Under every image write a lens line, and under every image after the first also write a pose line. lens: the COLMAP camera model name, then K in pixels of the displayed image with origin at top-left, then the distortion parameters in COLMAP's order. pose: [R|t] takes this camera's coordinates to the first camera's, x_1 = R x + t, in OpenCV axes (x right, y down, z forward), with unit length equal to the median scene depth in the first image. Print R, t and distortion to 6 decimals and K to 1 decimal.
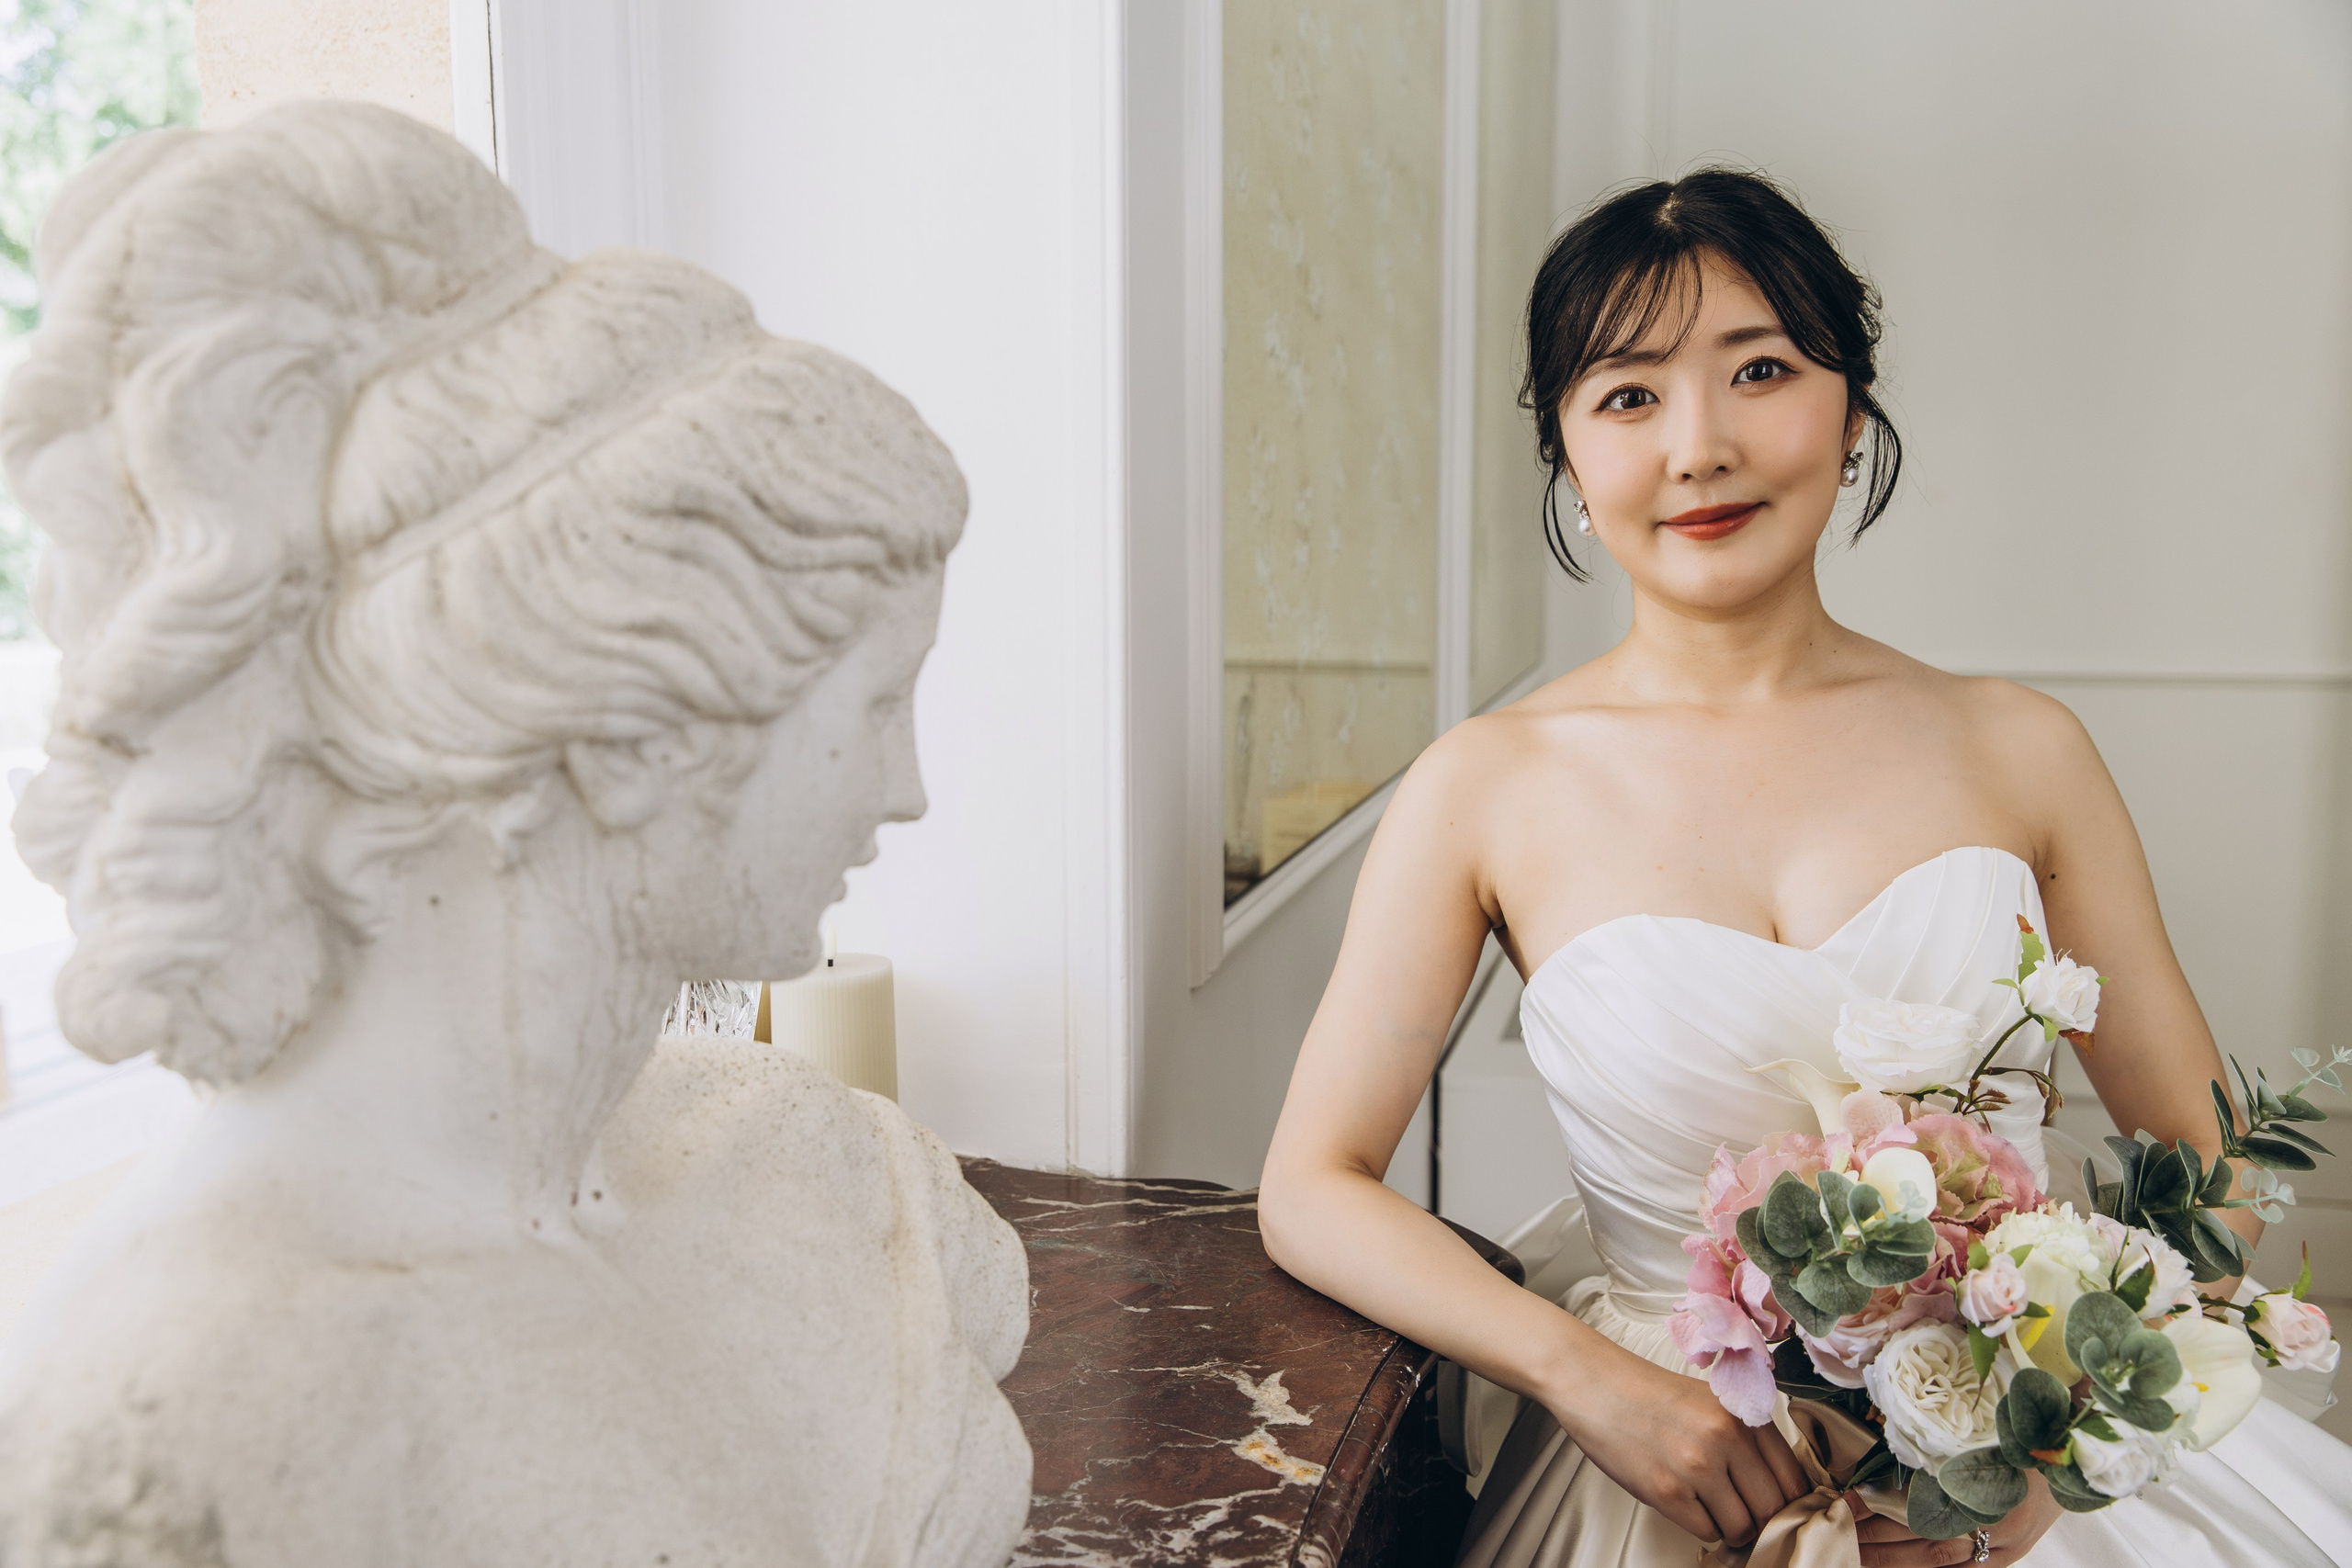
lens RADIAL K [[2252.3, 0, 1176.0], [0, 2252.3, 784.0], [0, 0, 1]] dist [0.000665, 0.000198]
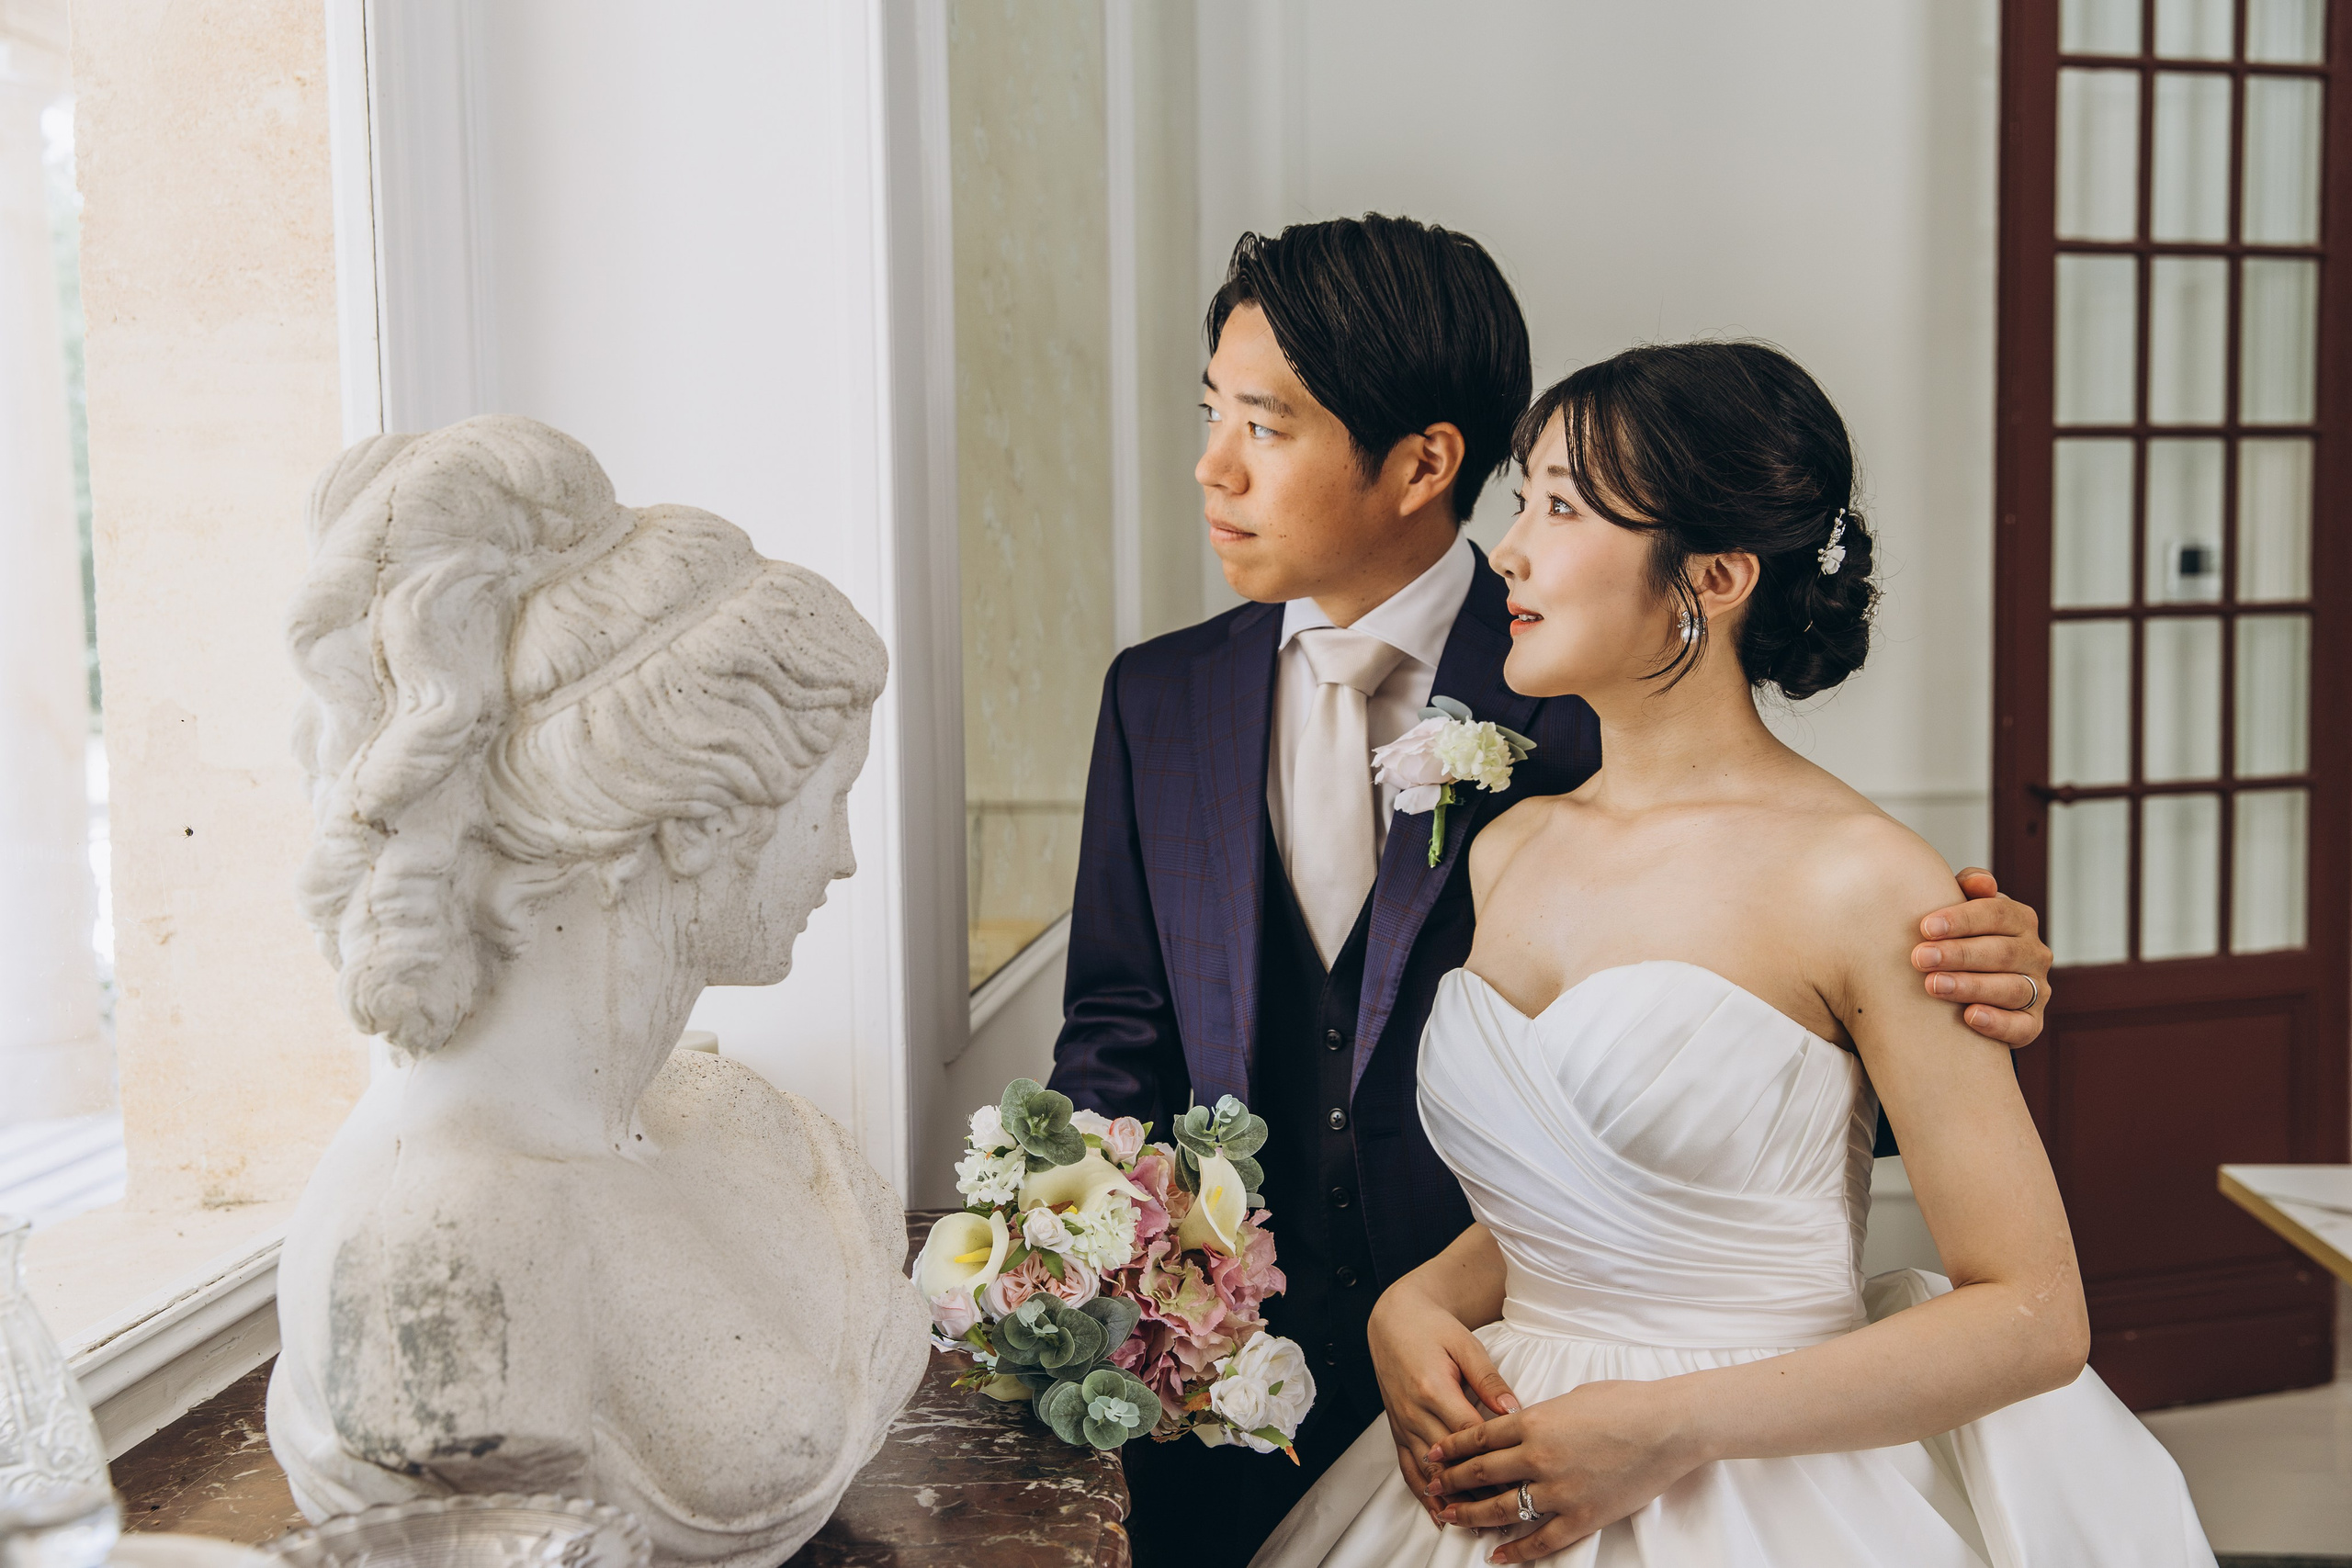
lens RADIAL K [[2570.4, 0, 1176.0], [0, 2570.4, 784.0], [0, 0, 1]] dist [0.001949, 0.001180]
pose [[0.986710, -0.021725, 0.161034, -0.204886], [0.032535, 0.997368, -0.064800, 0.084753], [-0.159203, 0.069178, 0.984819, -0.834101]]
